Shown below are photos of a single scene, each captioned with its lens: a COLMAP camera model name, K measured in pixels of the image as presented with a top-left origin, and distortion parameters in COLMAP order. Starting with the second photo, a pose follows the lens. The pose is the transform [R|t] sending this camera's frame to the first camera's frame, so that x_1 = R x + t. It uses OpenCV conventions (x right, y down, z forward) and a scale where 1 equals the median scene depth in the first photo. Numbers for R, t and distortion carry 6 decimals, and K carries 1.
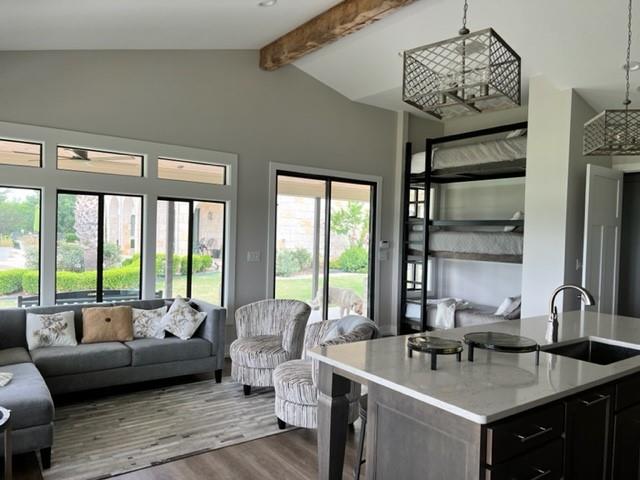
lens RADIAL K [[486.9, 0, 320.0], [0, 486.9, 240.0], [0, 0, 1]] dist [0.034415, -0.001295]
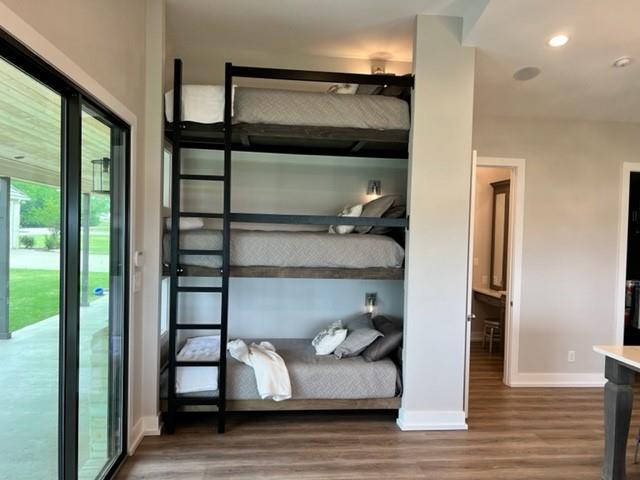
lens RADIAL K [[486.9, 0, 320.0], [0, 486.9, 240.0], [0, 0, 1]] dist [0.034415, -0.001295]
pose [[0.489529, -0.017466, 0.871812, -0.203865], [-0.004688, 0.999732, 0.022661, -0.019901], [-0.871974, -0.015180, 0.489316, 0.611114]]
